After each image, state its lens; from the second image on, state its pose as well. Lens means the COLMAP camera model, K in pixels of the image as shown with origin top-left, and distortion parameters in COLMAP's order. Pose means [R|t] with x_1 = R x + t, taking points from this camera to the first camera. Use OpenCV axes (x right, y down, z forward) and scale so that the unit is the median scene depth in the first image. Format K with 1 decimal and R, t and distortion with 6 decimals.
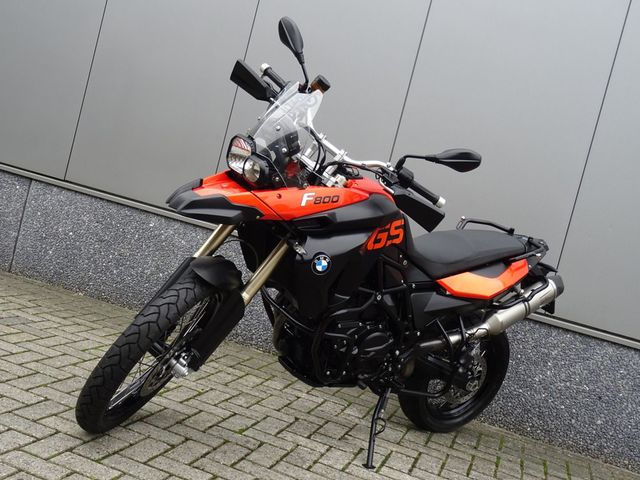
lens RADIAL K [[721.4, 0, 319.3], [0, 721.4, 239.9], [0, 0, 1]] dist [0.013251, 0.000000]
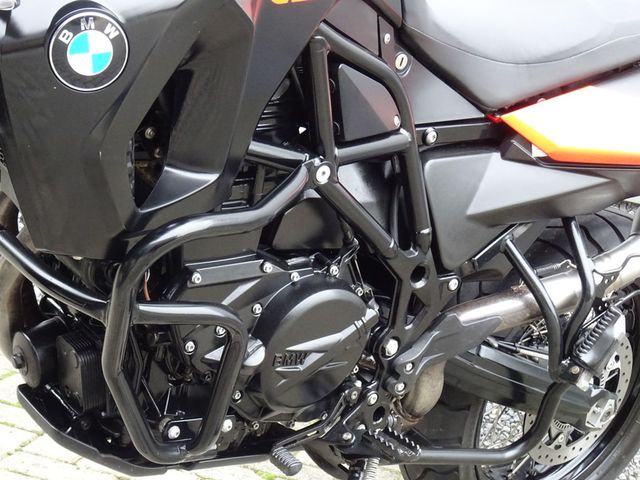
lens RADIAL K [[1262.9, 0, 320.0], [0, 1262.9, 240.2], [0, 0, 1]] dist [-0.078778, 0.000000]
pose [[0.995480, -0.068352, 0.065931, 0.042468], [0.061914, 0.993533, 0.095183, 0.053483], [-0.072011, -0.090670, 0.993274, 0.449839]]
